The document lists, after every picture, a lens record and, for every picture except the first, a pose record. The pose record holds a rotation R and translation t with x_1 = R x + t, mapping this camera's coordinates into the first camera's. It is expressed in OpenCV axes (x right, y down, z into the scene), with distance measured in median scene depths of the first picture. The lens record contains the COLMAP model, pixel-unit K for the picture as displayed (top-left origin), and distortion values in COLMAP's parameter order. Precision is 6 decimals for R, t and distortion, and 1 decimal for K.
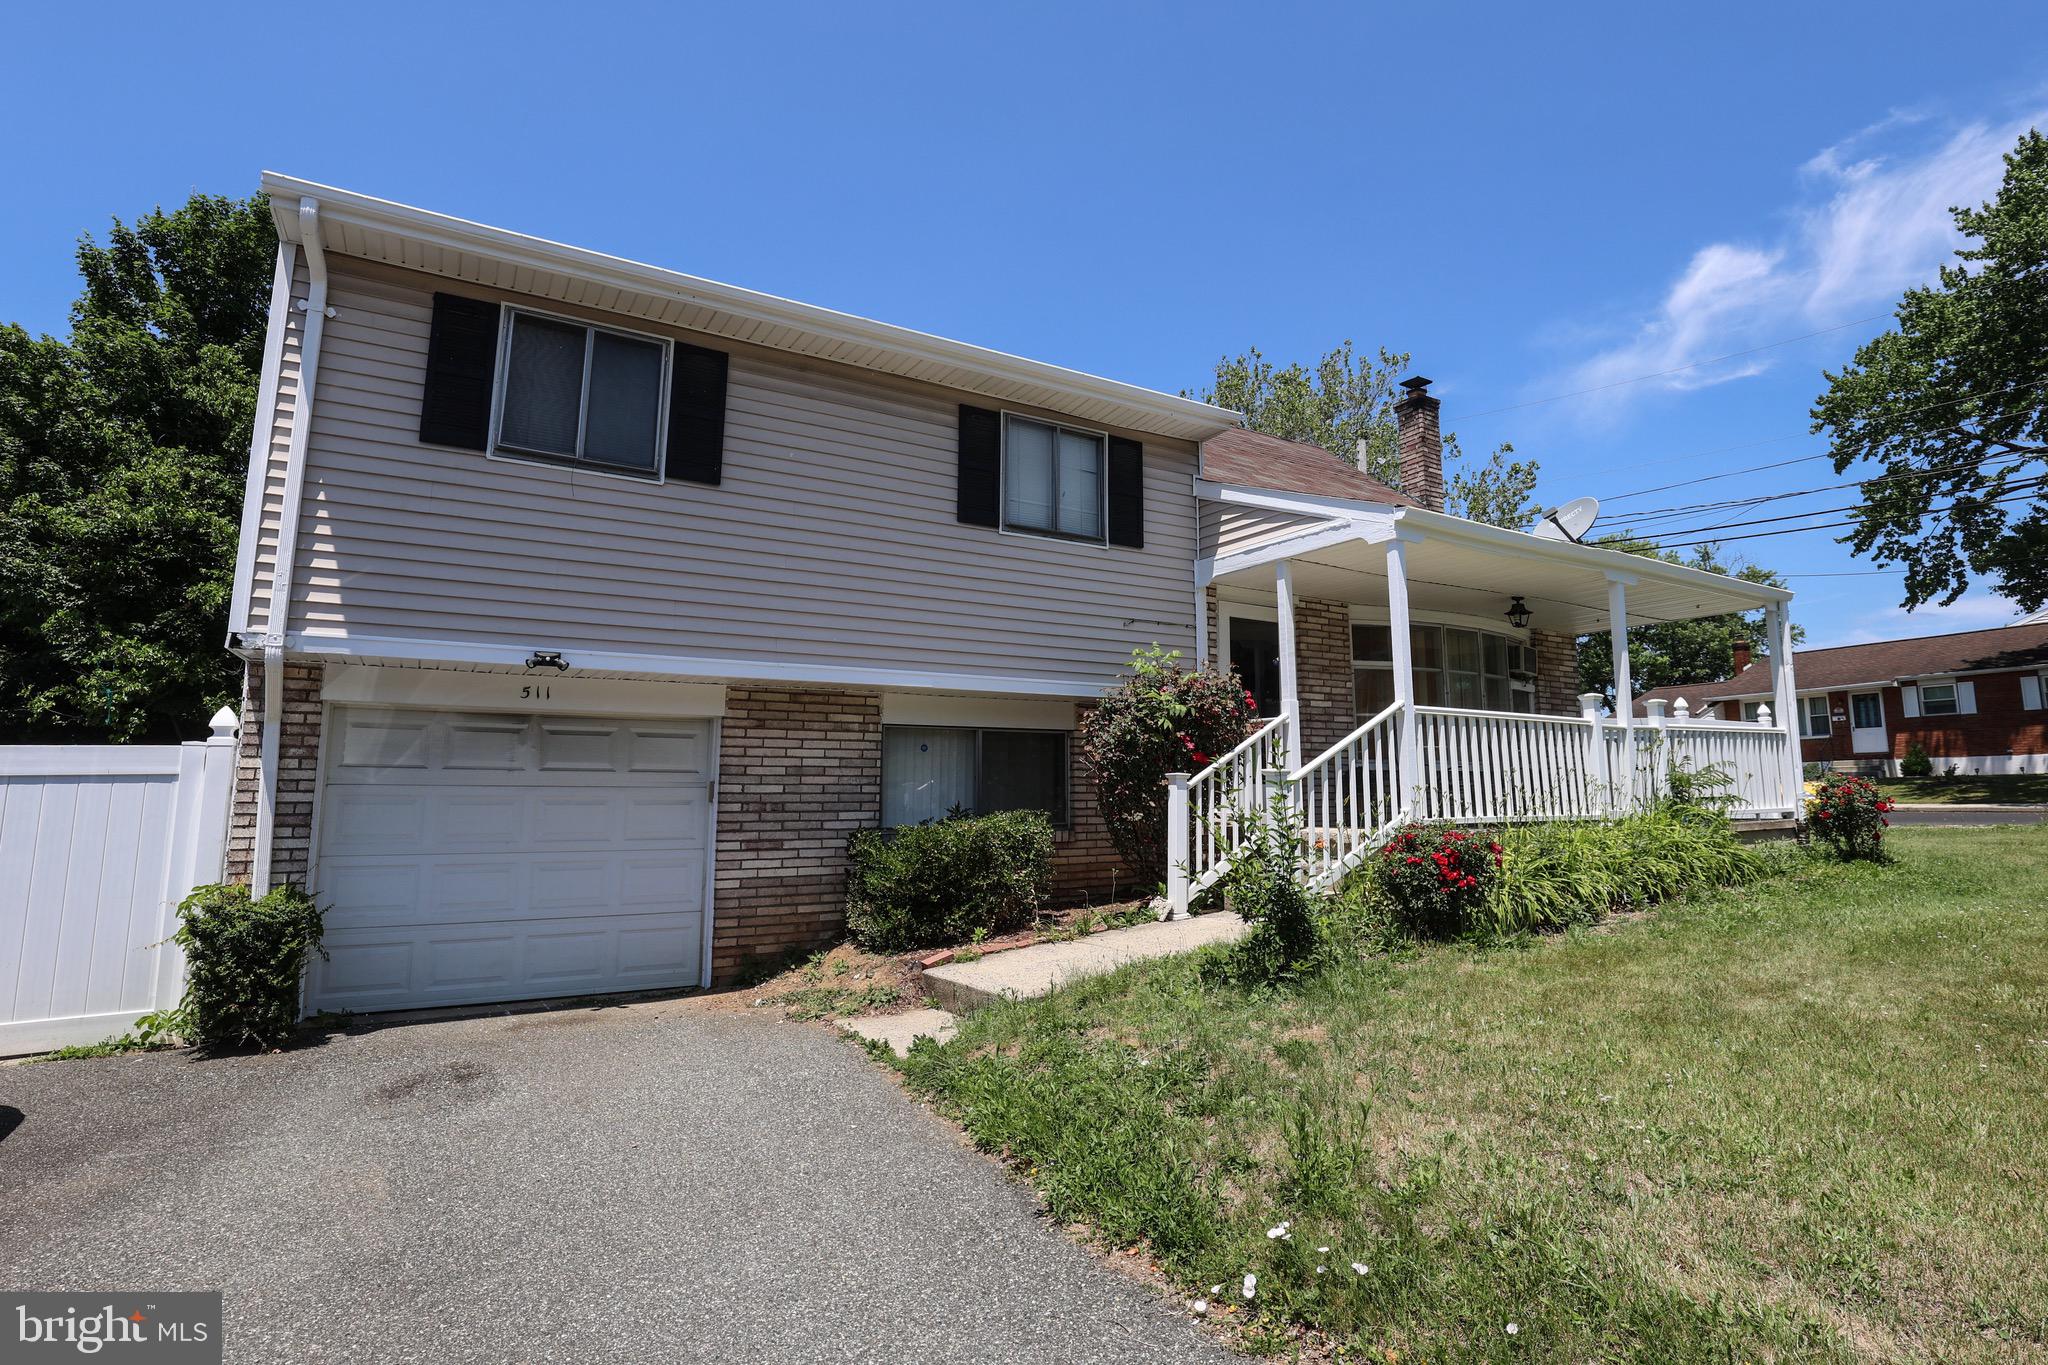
lens RADIAL K [[1024.8, 0, 1090.0], [0, 1024.8, 646.6], [0, 0, 1]] dist [-0.030207, 0.001255]
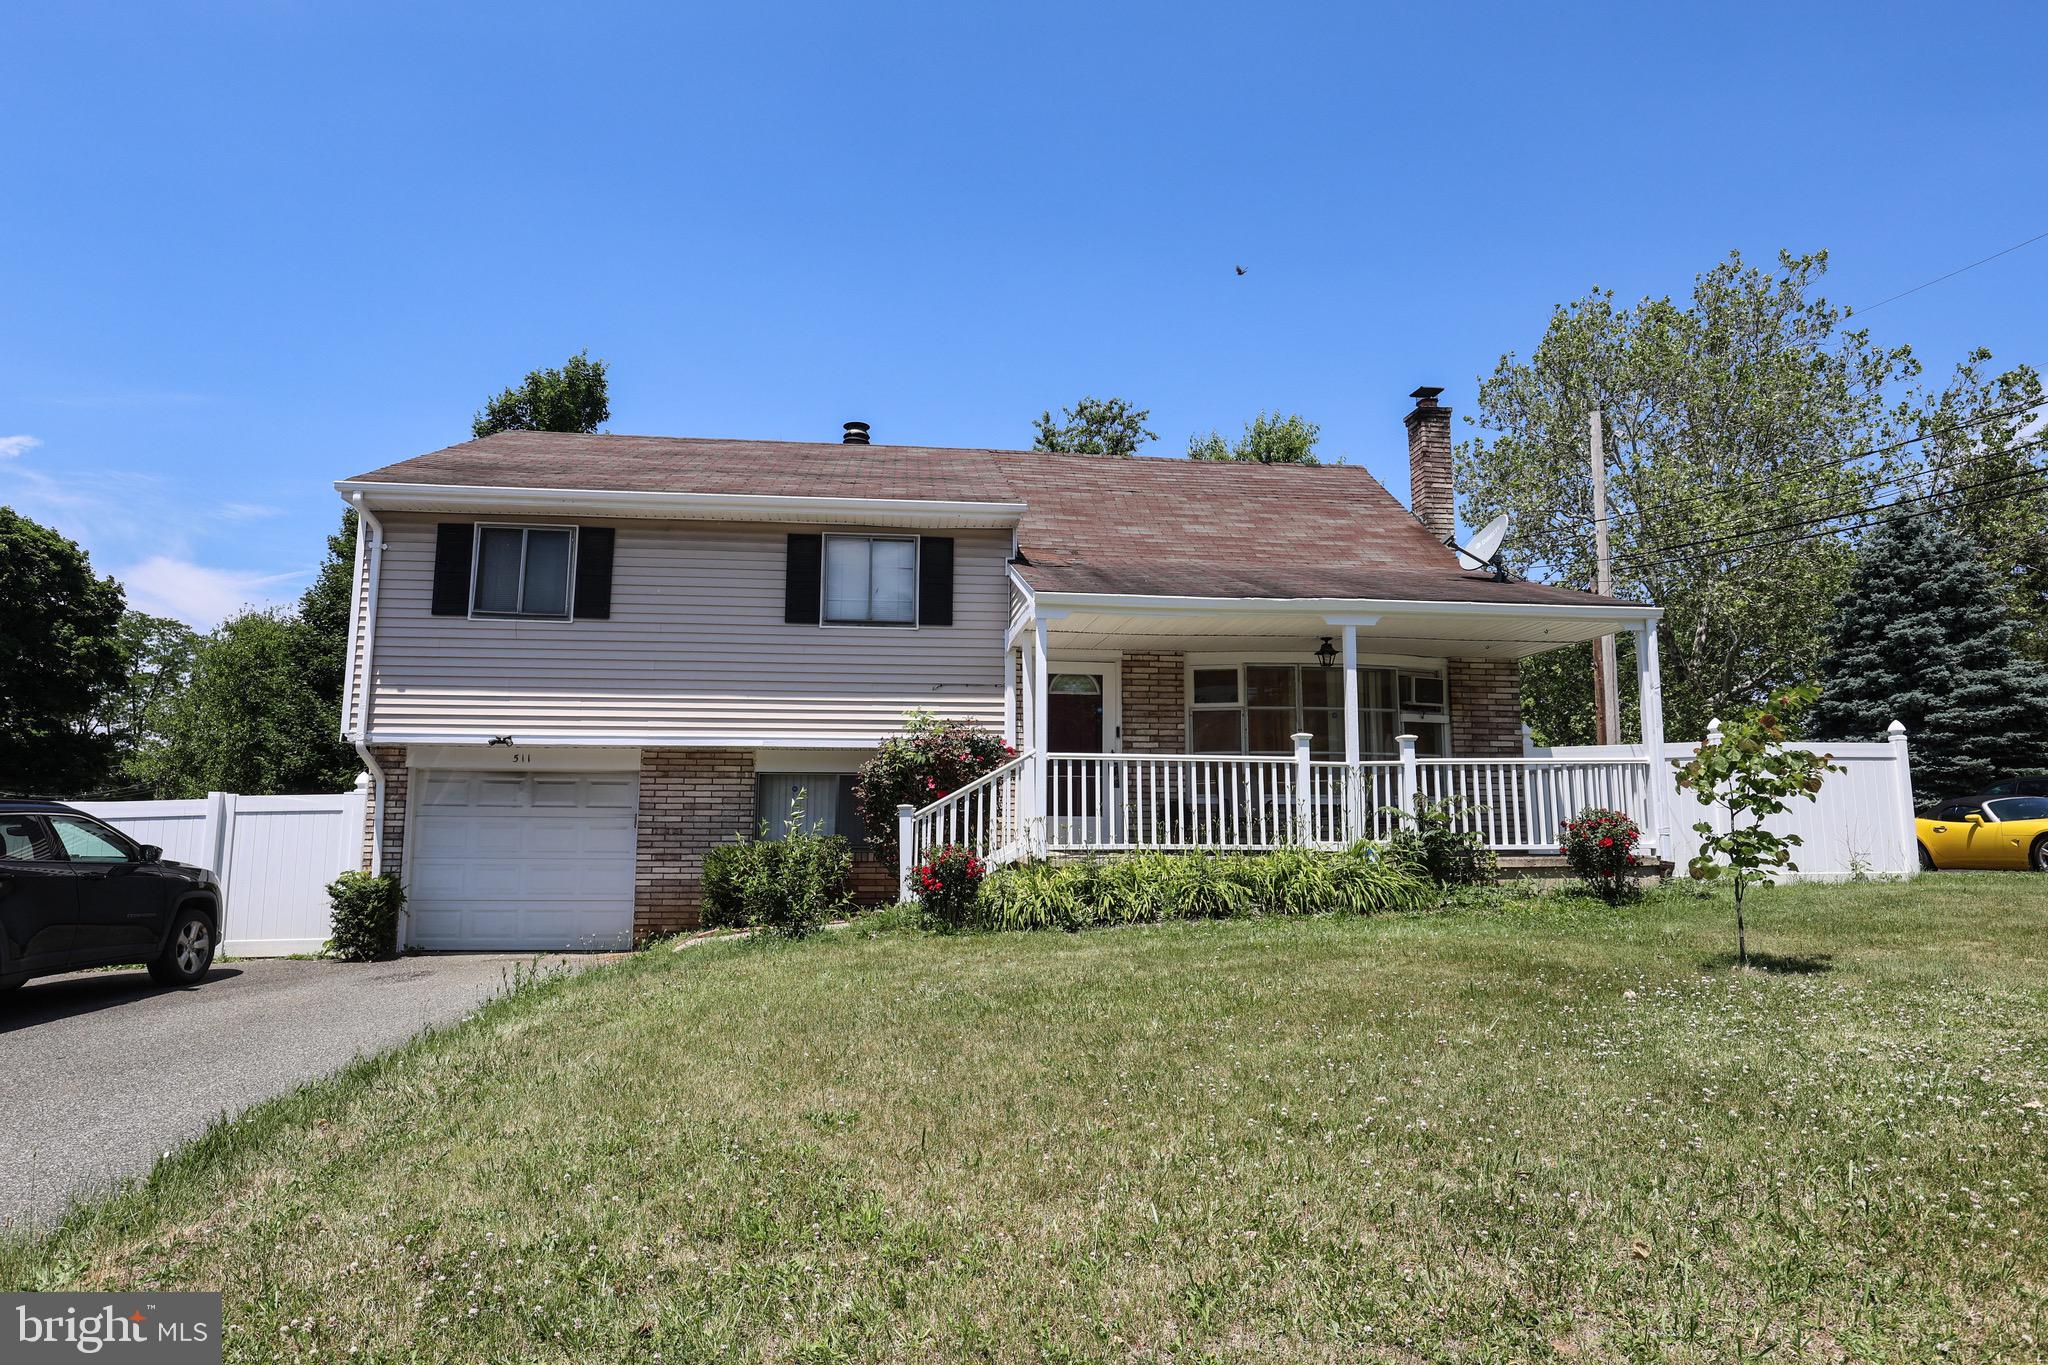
lens RADIAL K [[1145.7, 0, 1024.0], [0, 1145.7, 682.5], [0, 0, 1]] dist [-0.018240, 0.002477]
pose [[0.900537, -0.048303, -0.432088, 0.870413], [0.056137, 0.998409, 0.005387, -0.035833], [0.431140, -0.029107, 0.901815, -0.251340]]
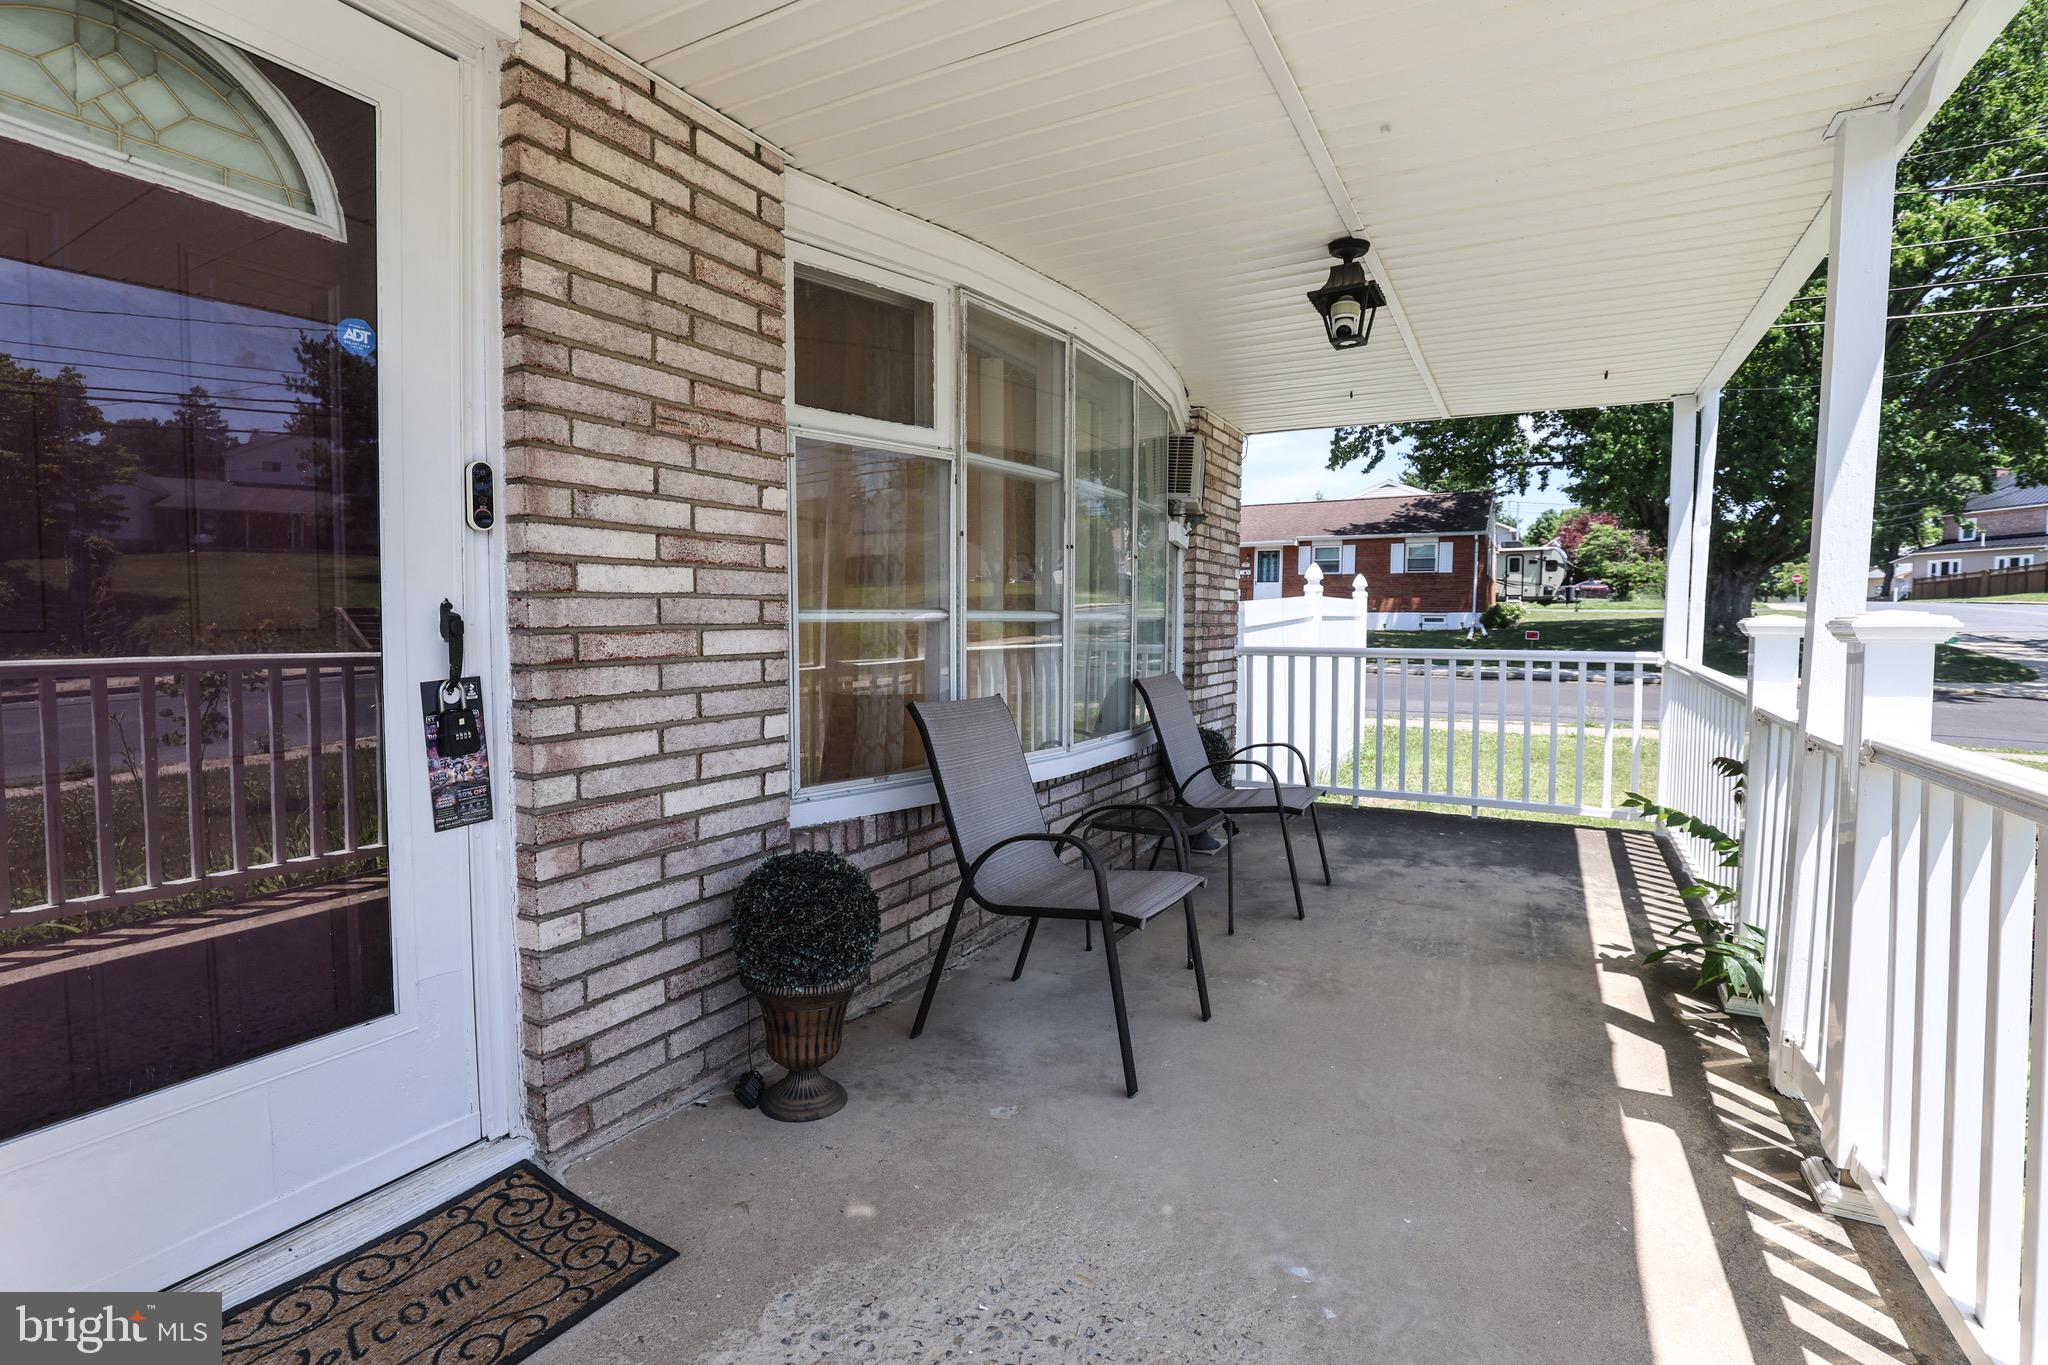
lens RADIAL K [[951.2, 0, 1024.0], [0, 951.2, 682.5], [0, 0, 1]] dist [-0.040345, 0.009608]
pose [[0.882589, -0.023197, 0.469574, 0.273023], [-0.077049, 0.978141, 0.193139, 0.043976], [-0.463790, -0.206643, 0.861509, 1.056690]]
